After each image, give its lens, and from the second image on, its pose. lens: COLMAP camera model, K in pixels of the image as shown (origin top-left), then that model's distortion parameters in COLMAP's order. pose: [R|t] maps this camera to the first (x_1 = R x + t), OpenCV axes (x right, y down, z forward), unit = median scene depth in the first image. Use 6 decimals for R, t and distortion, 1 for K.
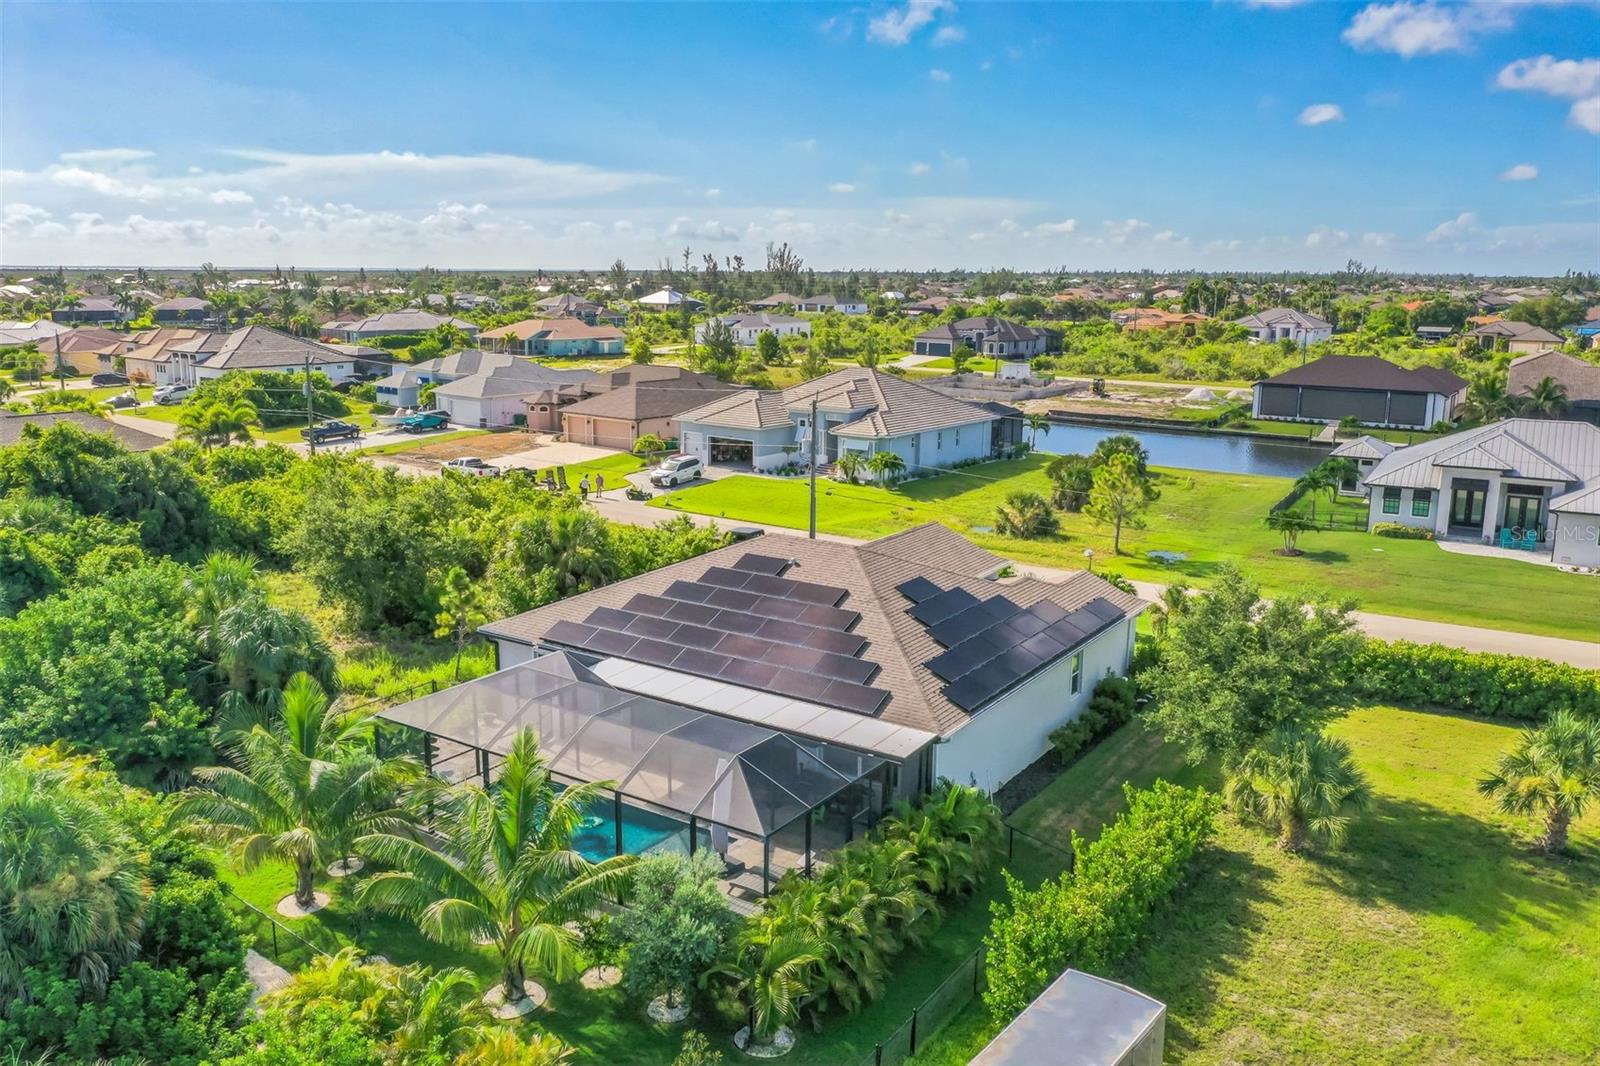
lens RADIAL K [[1248.5, 0, 800.0], [0, 1248.5, 533.0], [0, 0, 1]] dist [-0.023395, 0.000635]
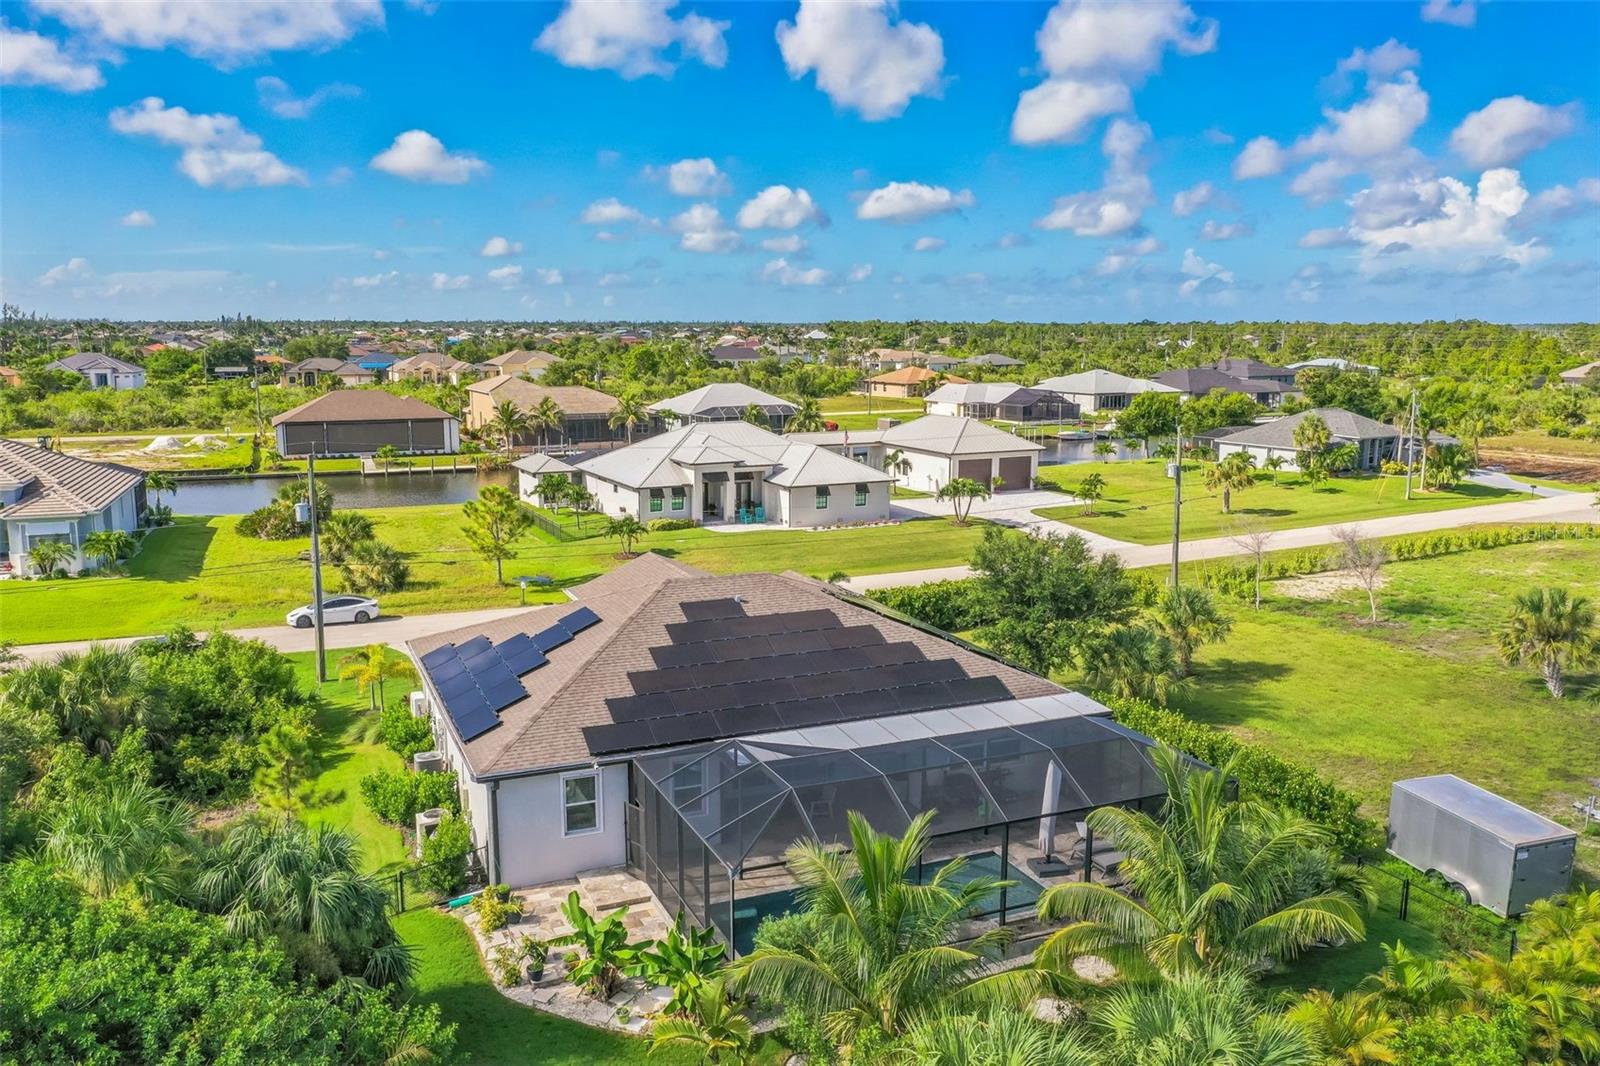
lens RADIAL K [[1248.5, 0, 800.0], [0, 1248.5, 533.0], [0, 0, 1]] dist [-0.023395, 0.000635]
pose [[0.540069, -0.144598, 0.829106, -0.266500], [0.173458, 0.983104, 0.058467, -0.025855], [-0.823552, 0.112239, 0.556025, 0.155529]]
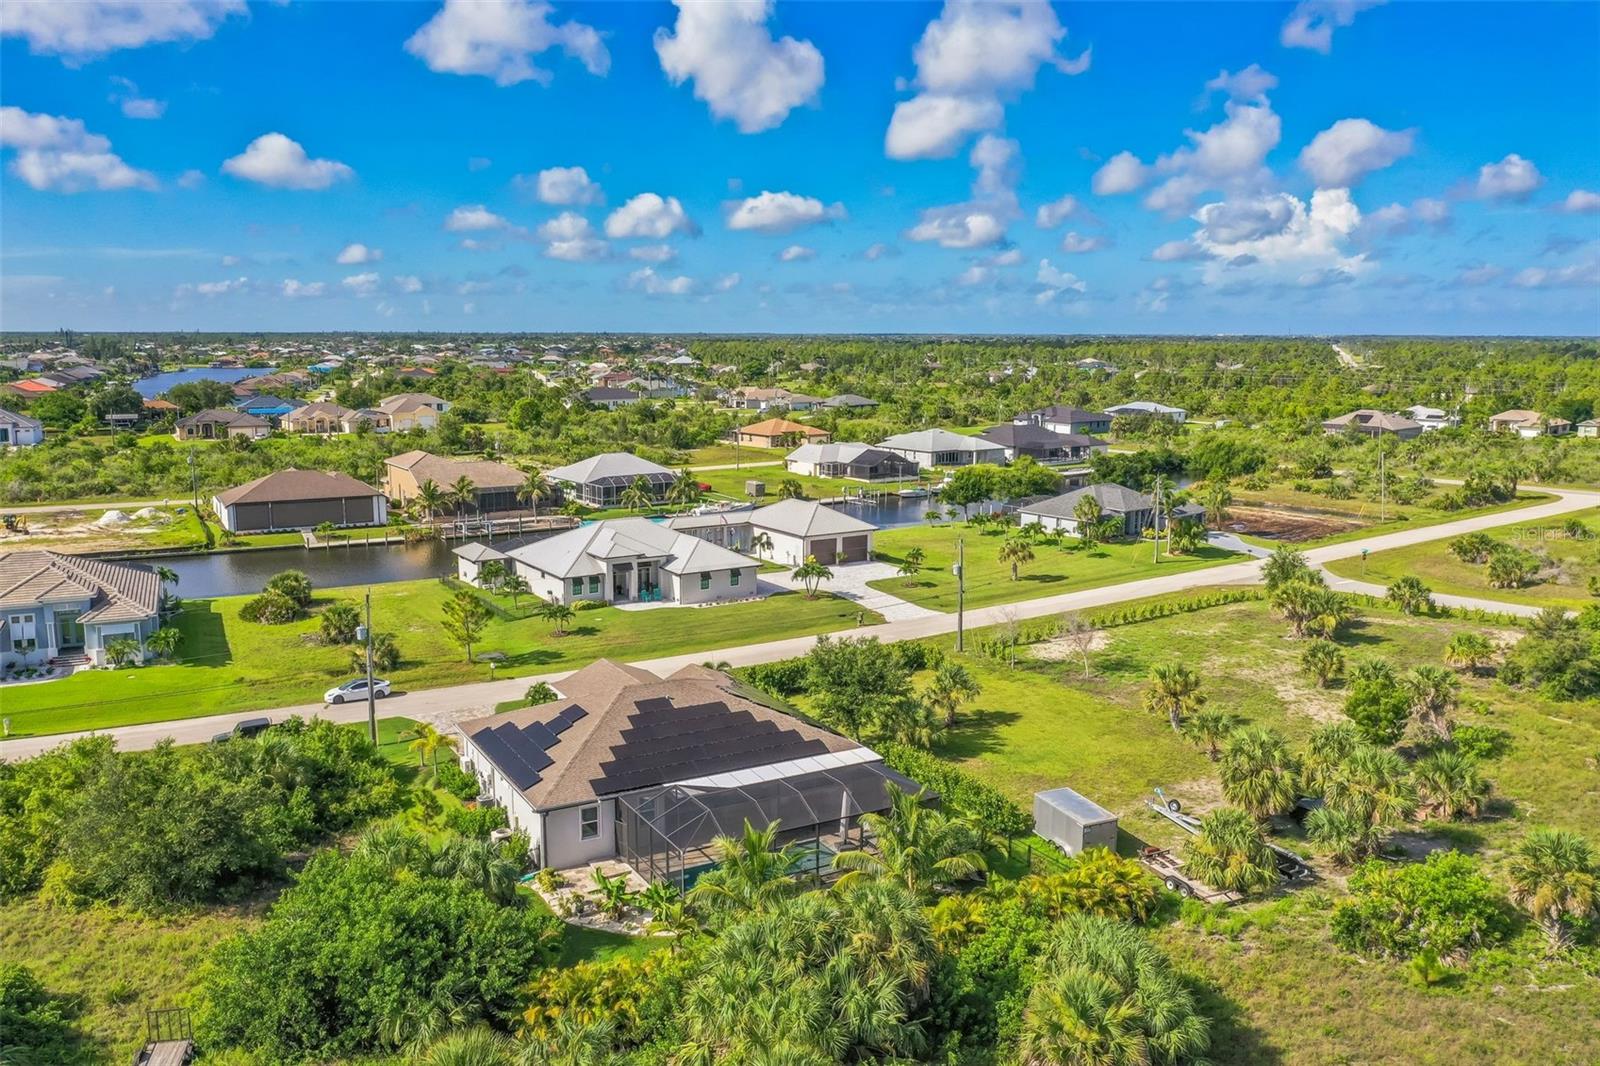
lens RADIAL K [[1248.5, 0, 800.0], [0, 1248.5, 533.0], [0, 0, 1]] dist [-0.023395, 0.000635]
pose [[0.446960, -0.147369, 0.882332, -0.459983], [0.182539, 0.980609, 0.071315, -0.093630], [-0.875732, 0.129185, 0.465193, 0.033399]]
